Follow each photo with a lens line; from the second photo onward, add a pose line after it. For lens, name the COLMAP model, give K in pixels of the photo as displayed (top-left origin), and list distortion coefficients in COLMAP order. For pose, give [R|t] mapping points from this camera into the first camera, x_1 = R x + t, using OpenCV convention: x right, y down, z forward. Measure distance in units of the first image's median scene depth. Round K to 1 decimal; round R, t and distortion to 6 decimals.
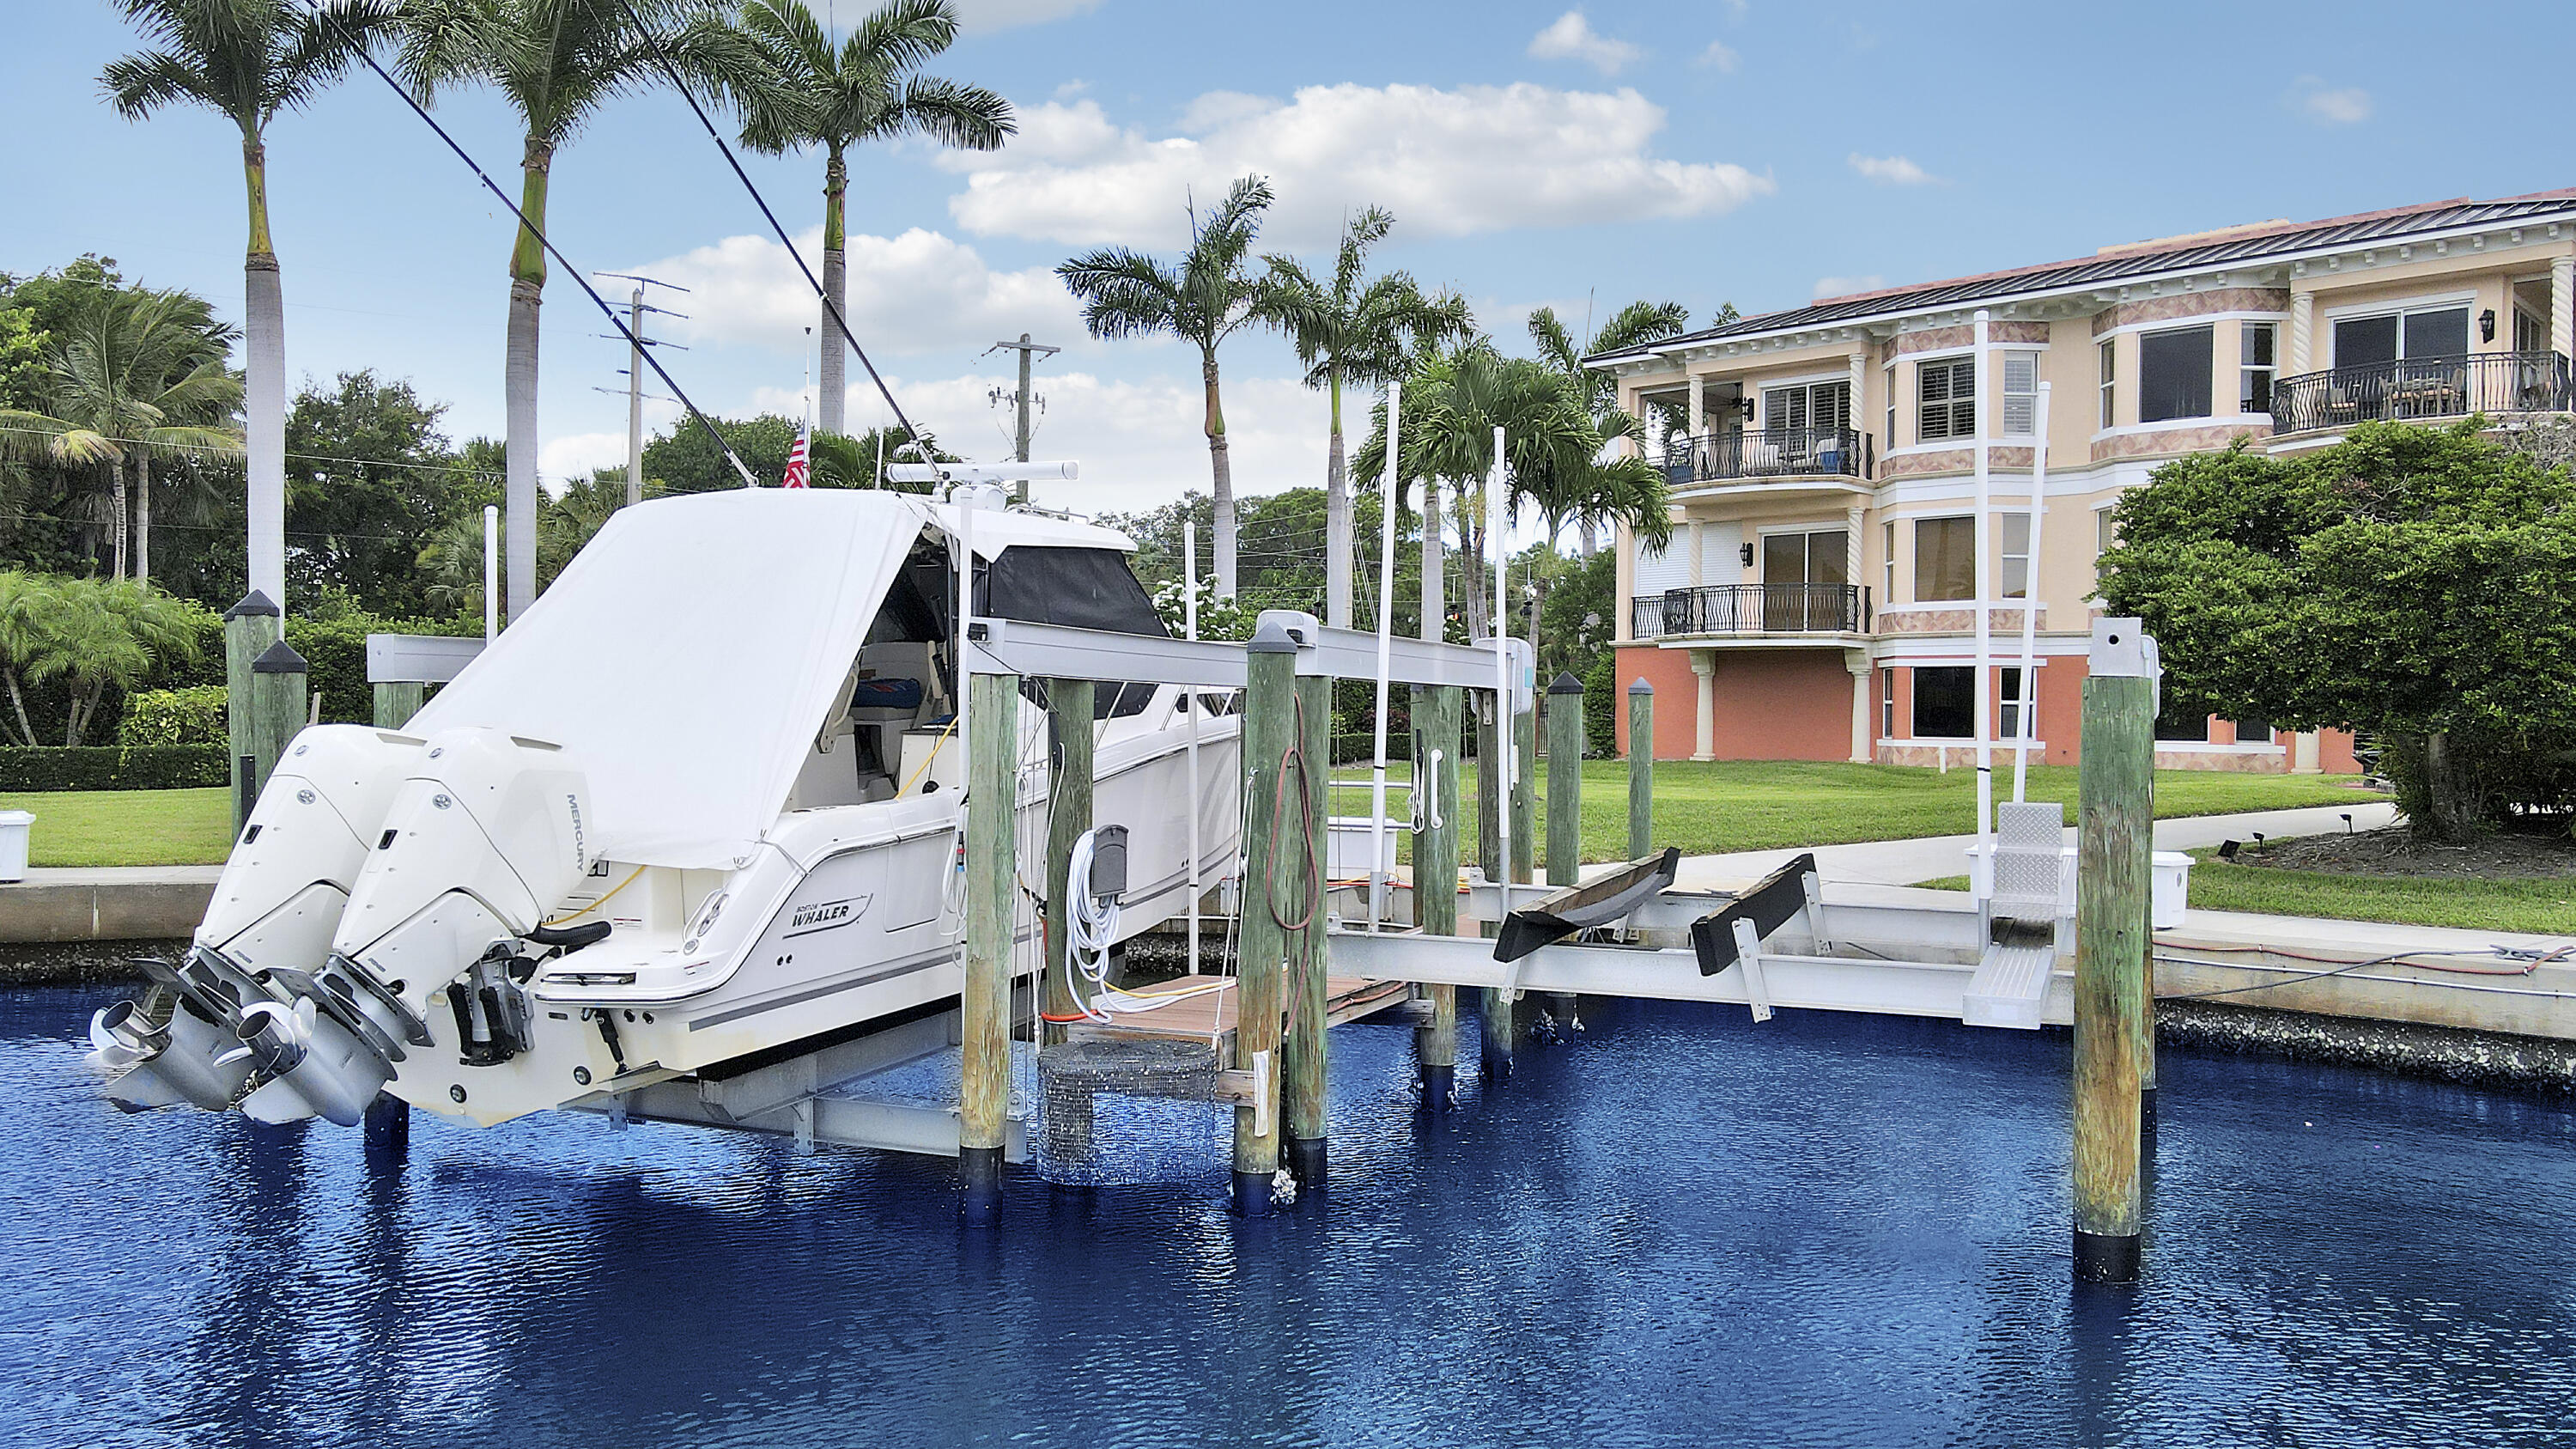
lens RADIAL K [[1945.7, 0, 1235.7], [0, 1945.7, 724.4], [0, 0, 1]] dist [0.019331, 0.016200]
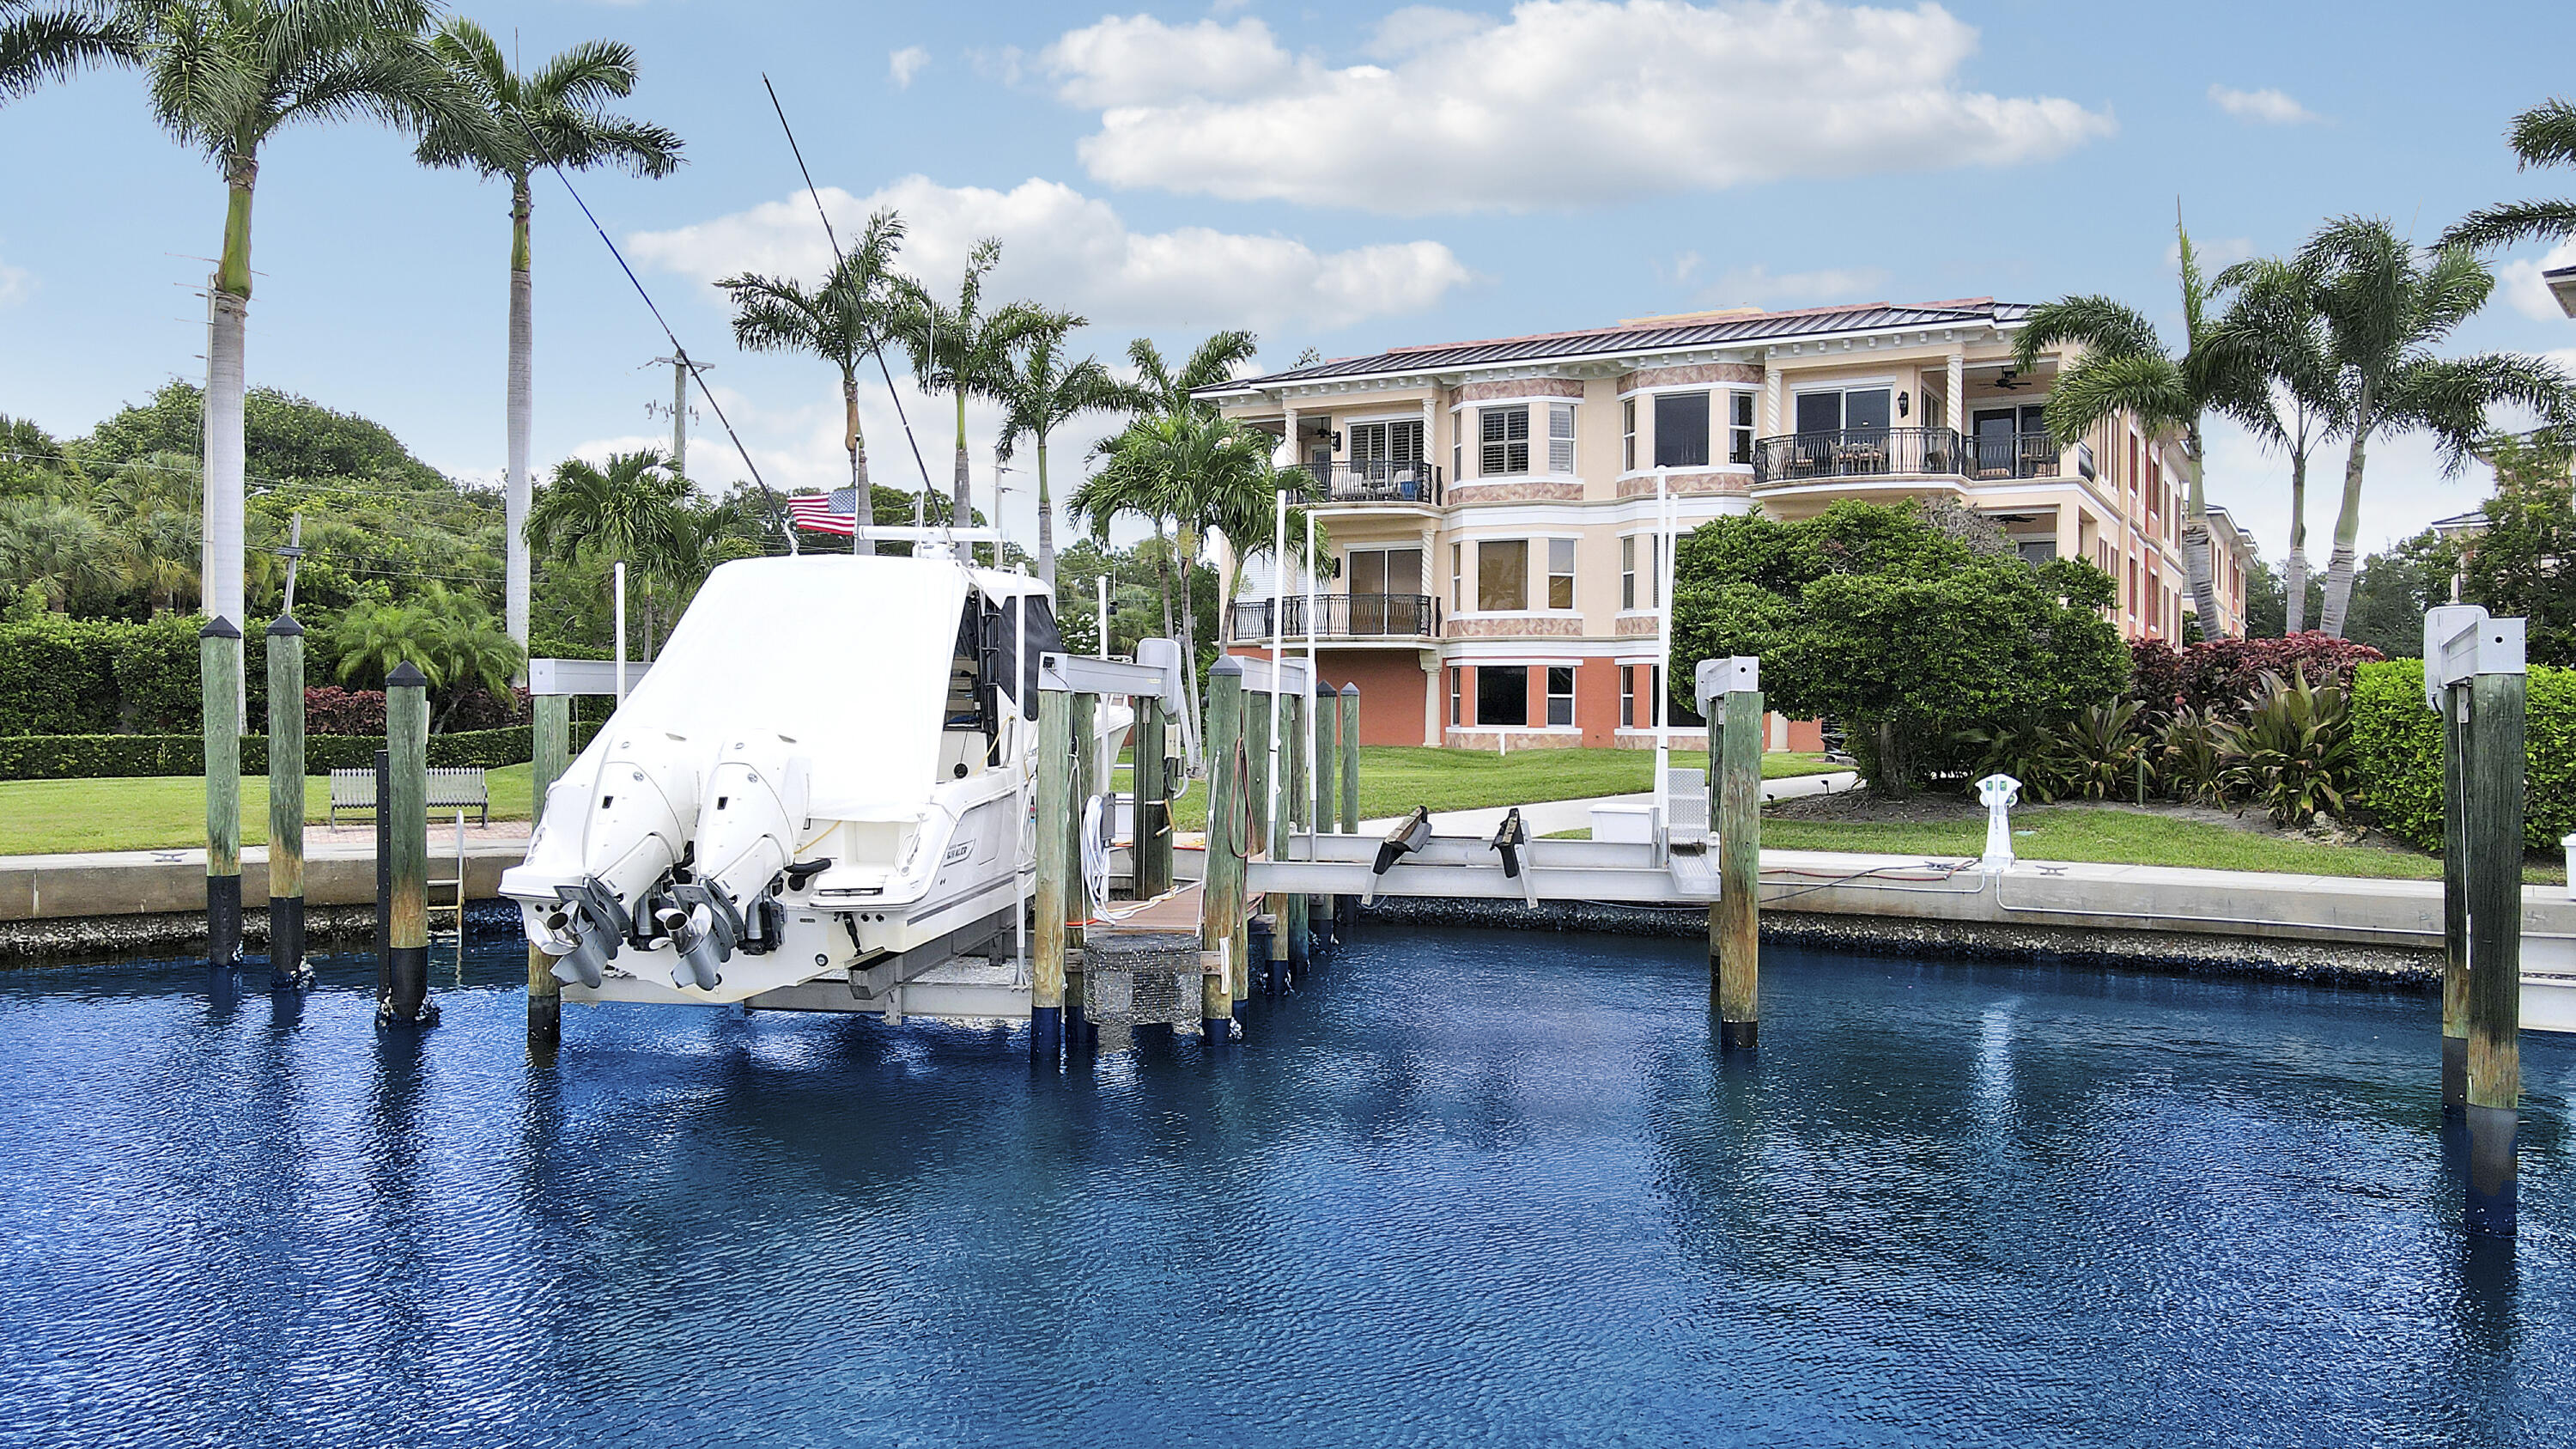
lens RADIAL K [[1945.7, 0, 1235.7], [0, 1945.7, 724.4], [0, 0, 1]] dist [0.019331, 0.016200]
pose [[0.970334, -0.006472, 0.241681, -0.091263], [0.005187, 0.999969, 0.005951, -0.002033], [-0.241712, -0.004521, 0.970338, -0.125667]]
